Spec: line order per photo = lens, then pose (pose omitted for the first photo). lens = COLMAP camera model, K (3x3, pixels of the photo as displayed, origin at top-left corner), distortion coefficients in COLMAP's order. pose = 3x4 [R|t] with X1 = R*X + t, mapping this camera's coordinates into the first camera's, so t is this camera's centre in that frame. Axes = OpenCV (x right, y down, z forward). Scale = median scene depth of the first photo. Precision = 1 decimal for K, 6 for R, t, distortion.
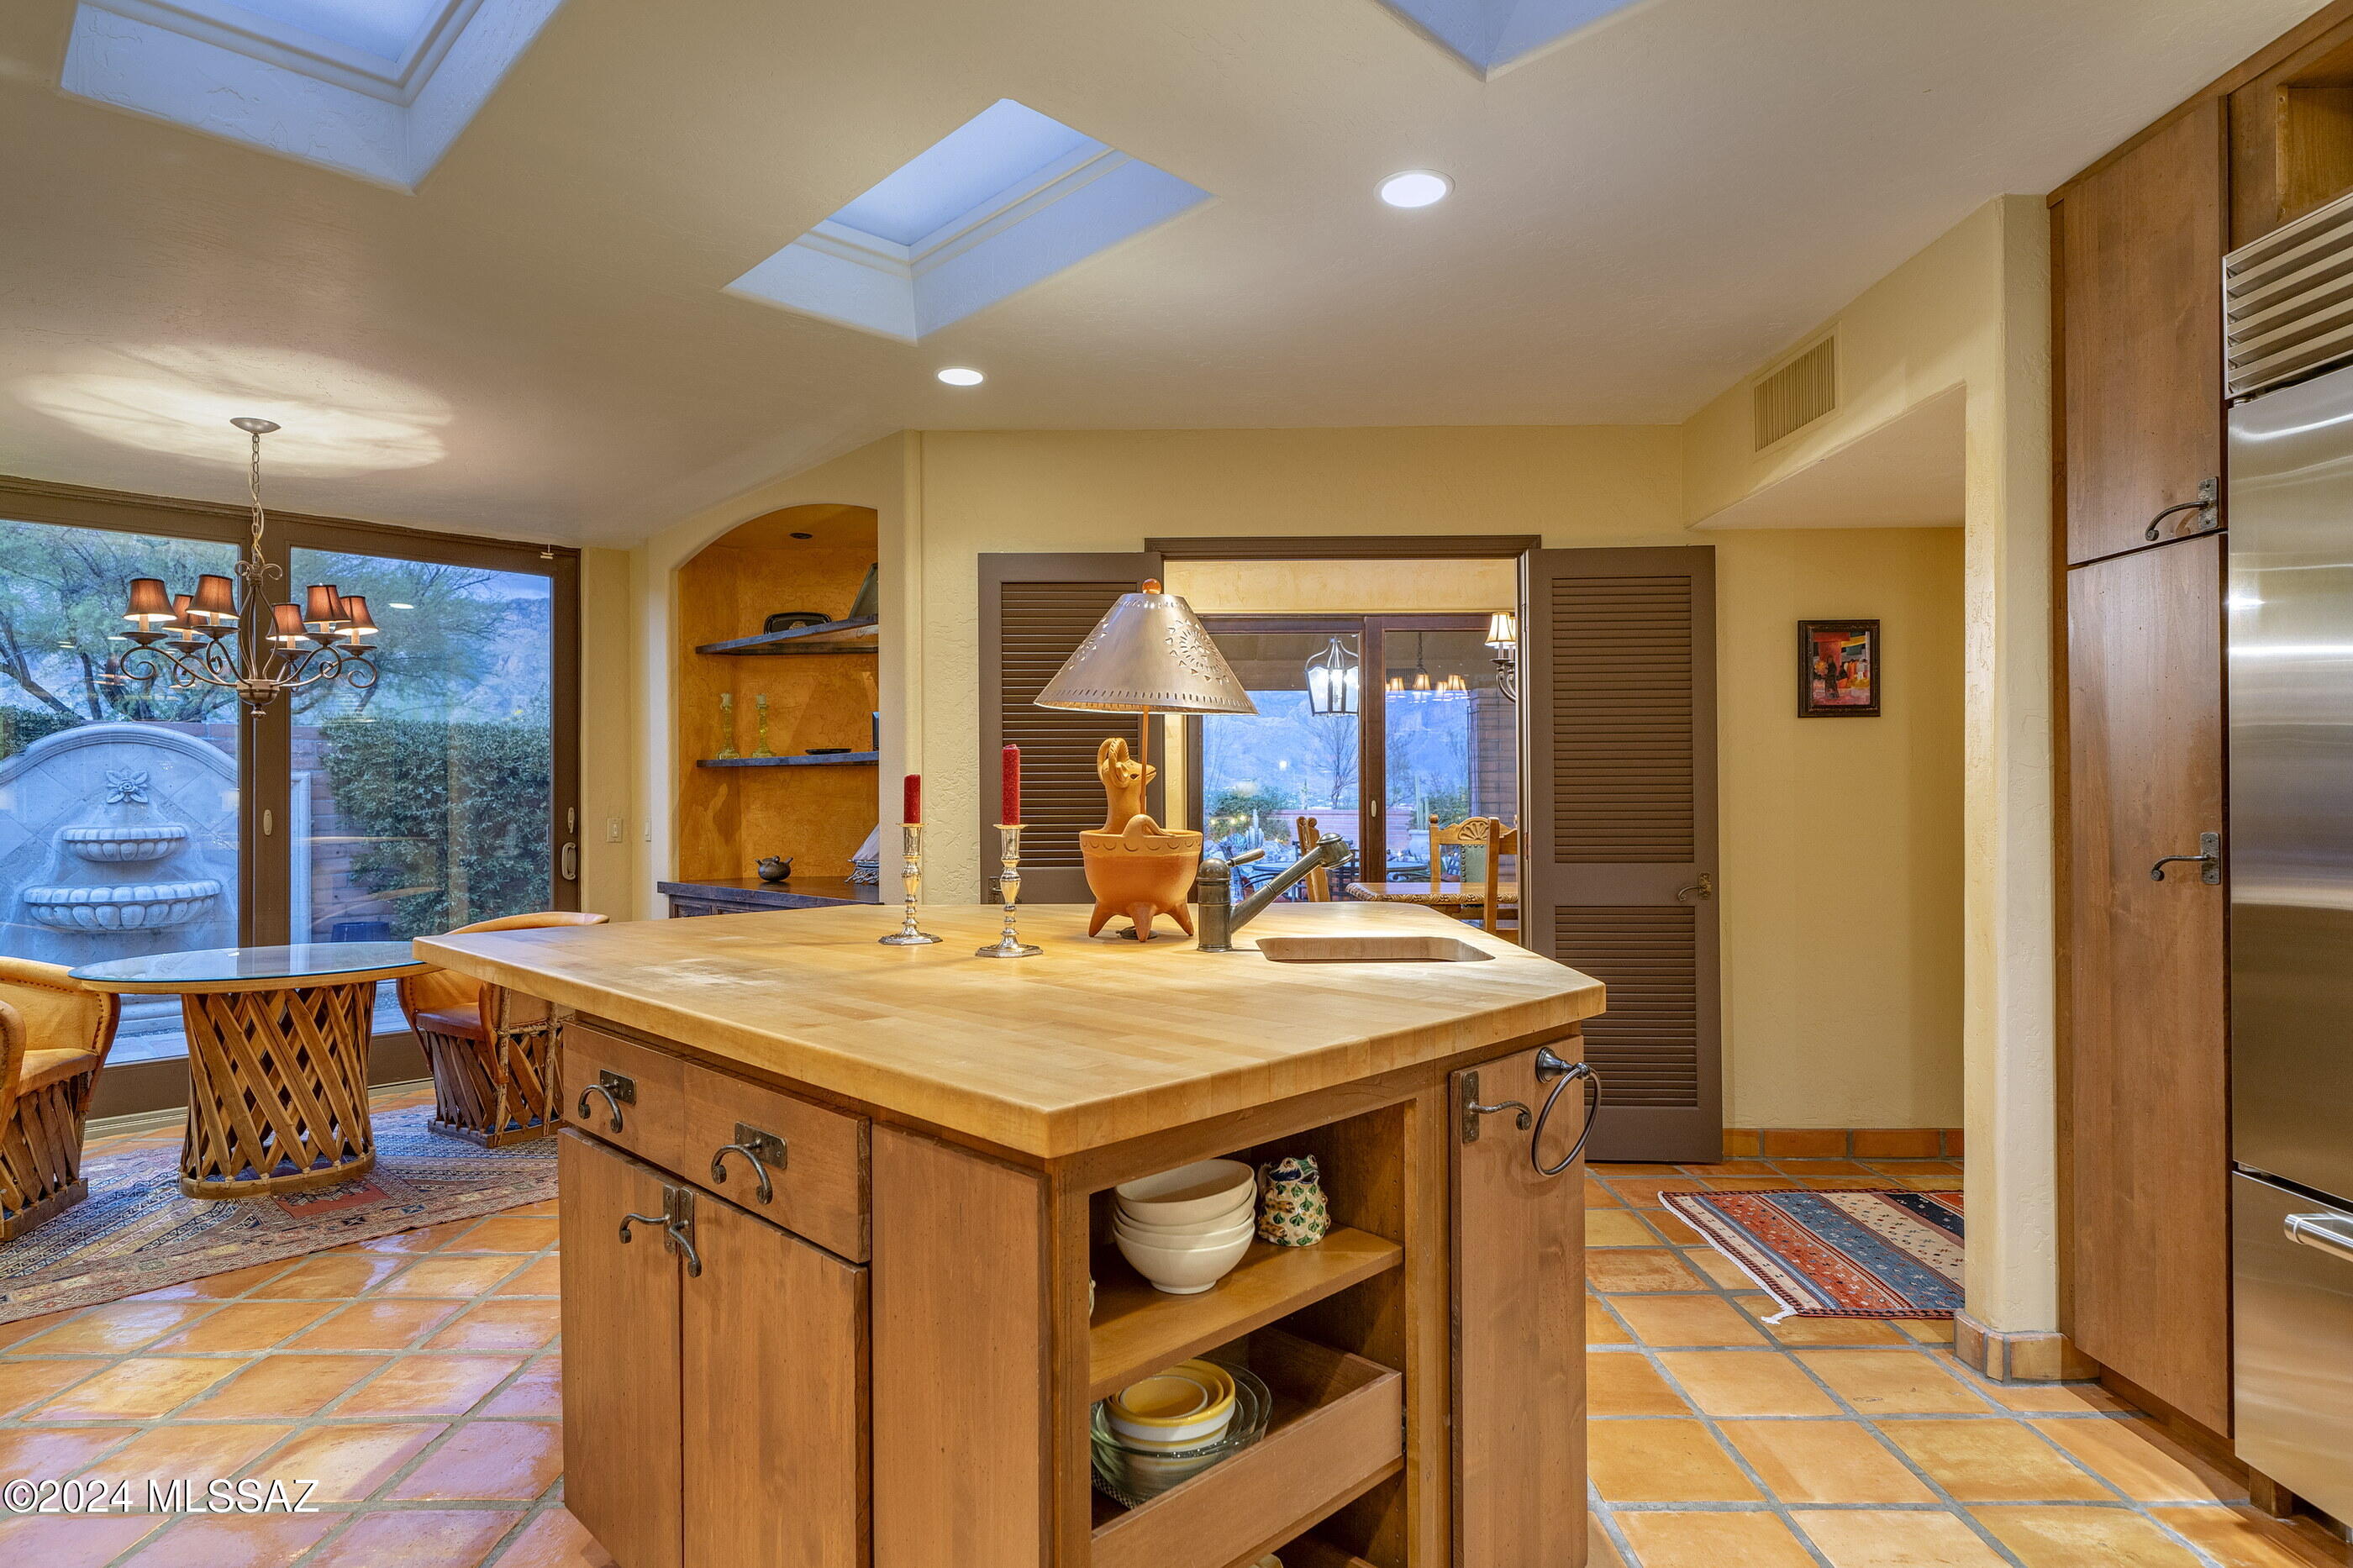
lens RADIAL K [[1361.9, 0, 1182.4], [0, 1361.9, 773.9], [0, 0, 1]] dist [0.005166, -0.001550]
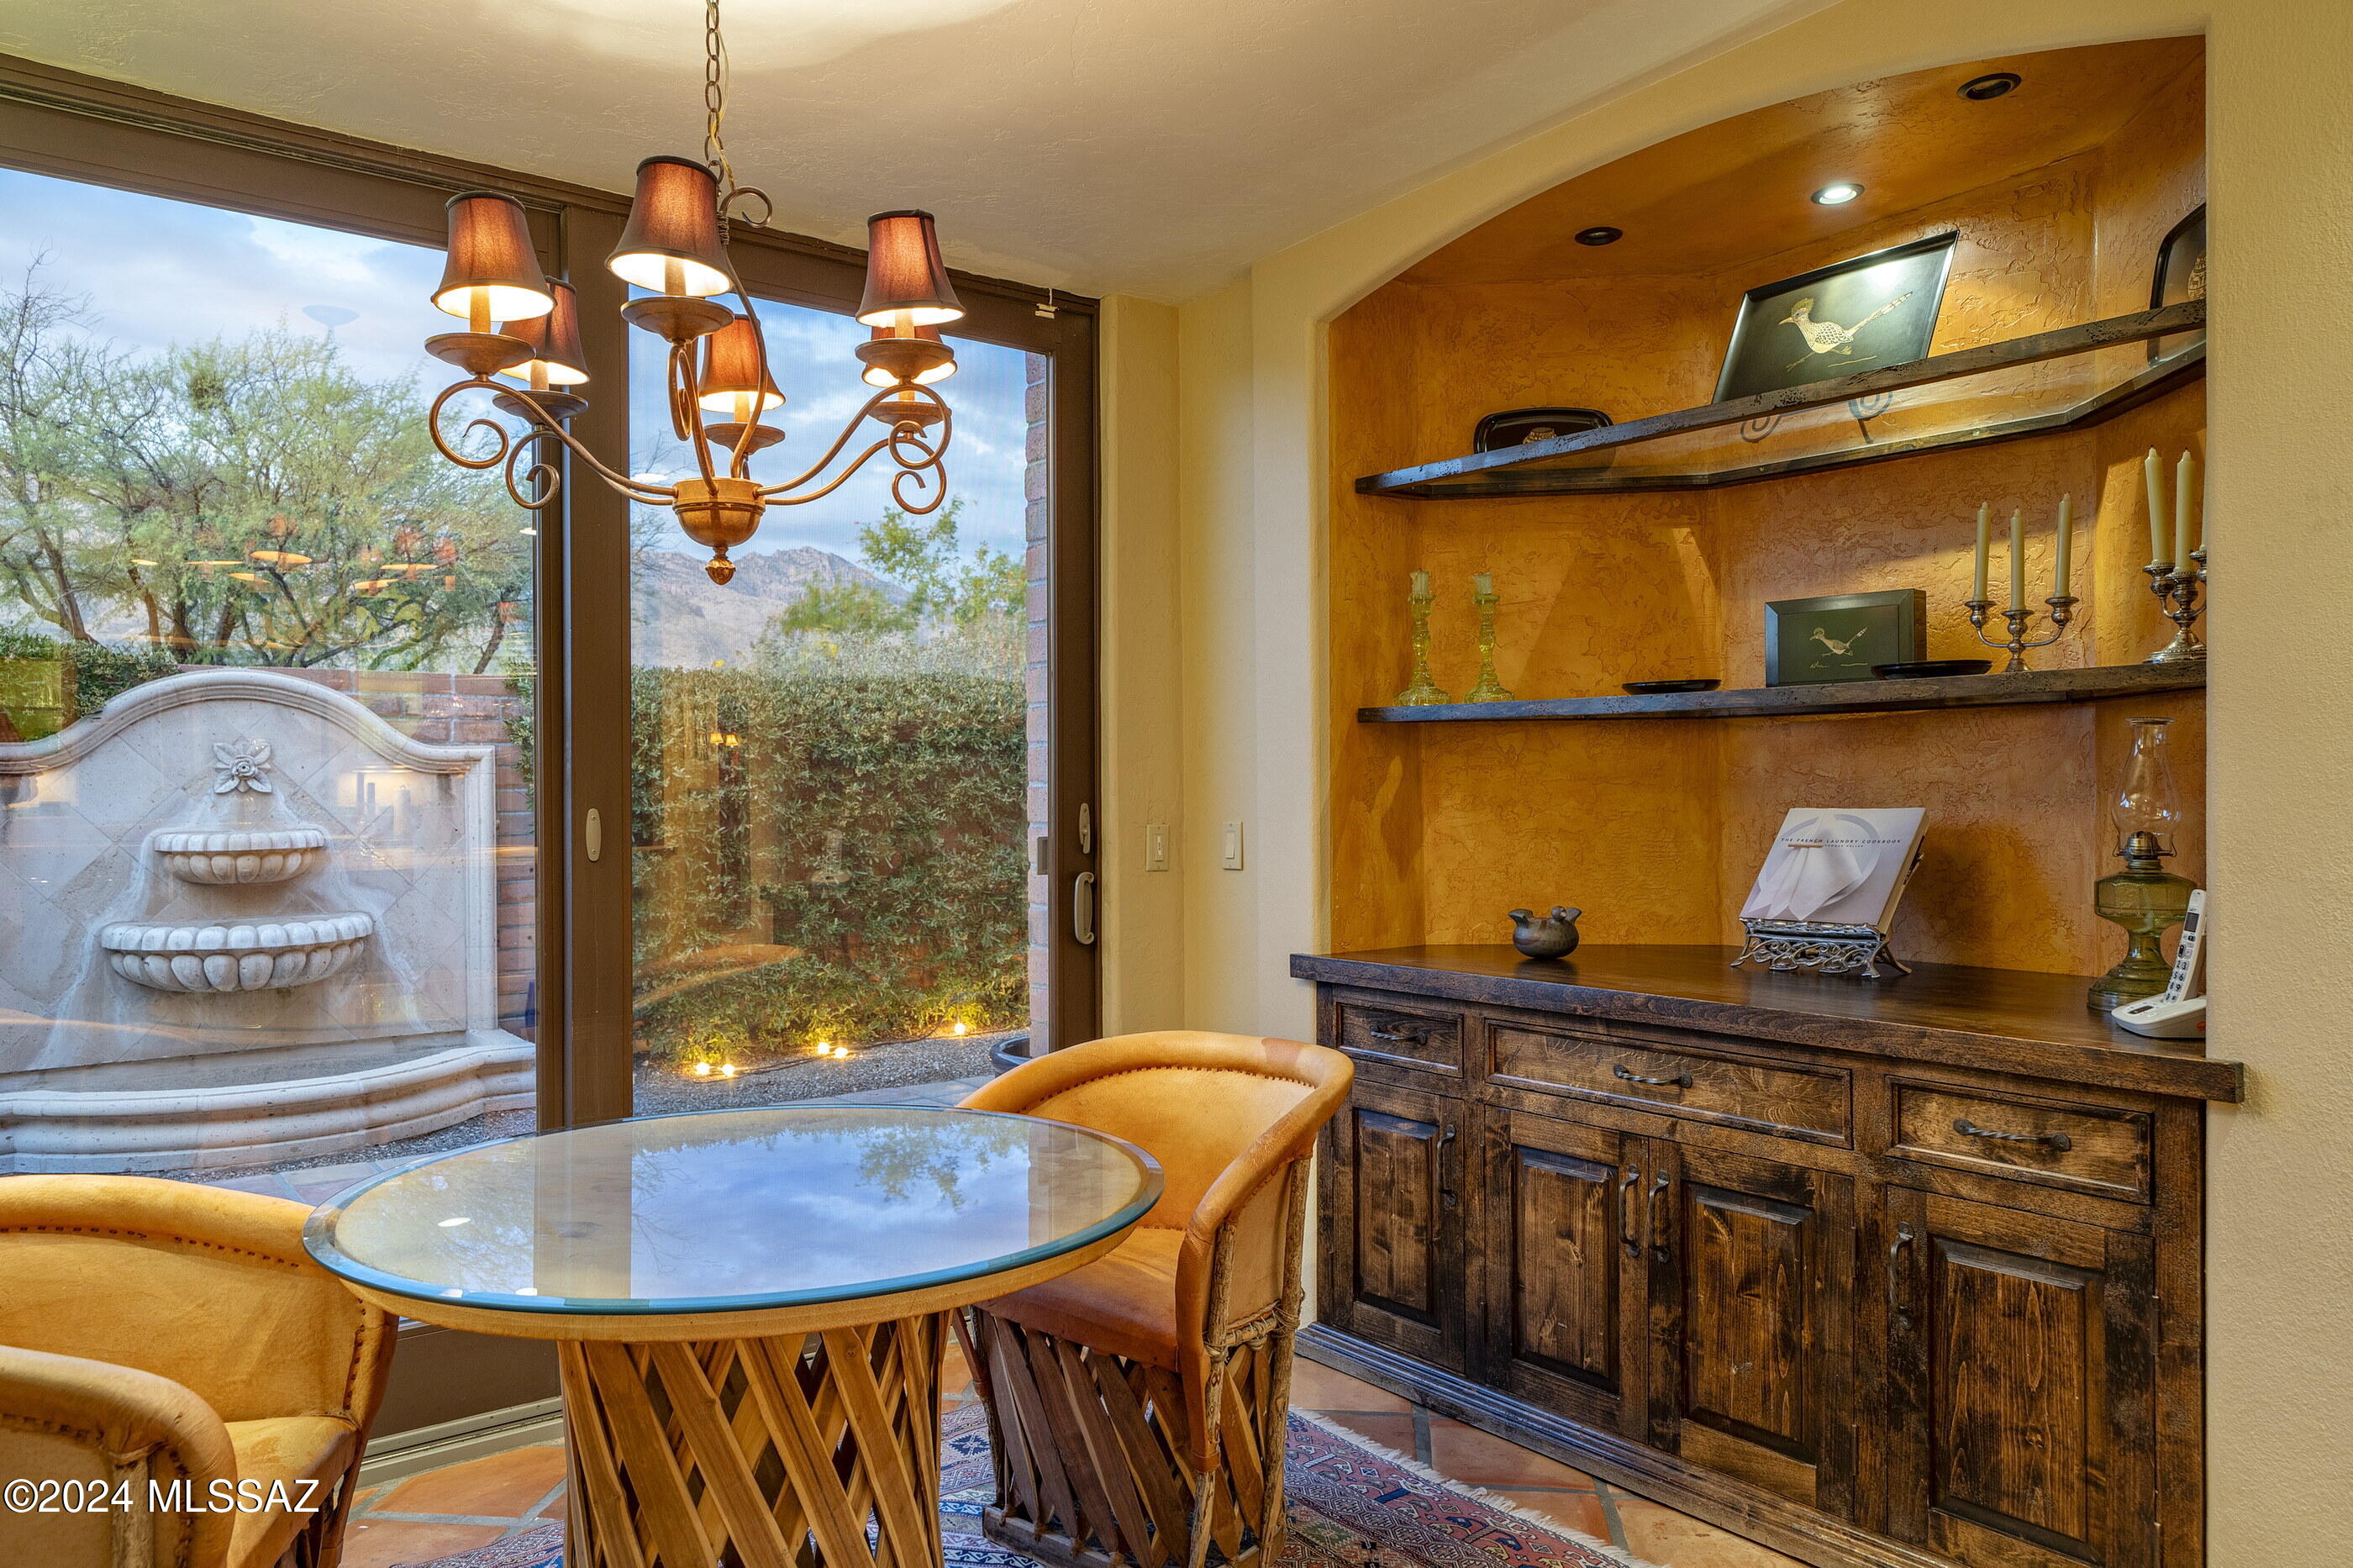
lens RADIAL K [[1735.9, 0, 1176.5], [0, 1735.9, 784.0], [0, 0, 1]] dist [0.002942, 0.004695]
pose [[0.991024, 0.000434, -0.133681, -0.327899], [0.001645, 0.999879, 0.015440, 0.007163], [0.133672, -0.015521, 0.990904, 0.356235]]
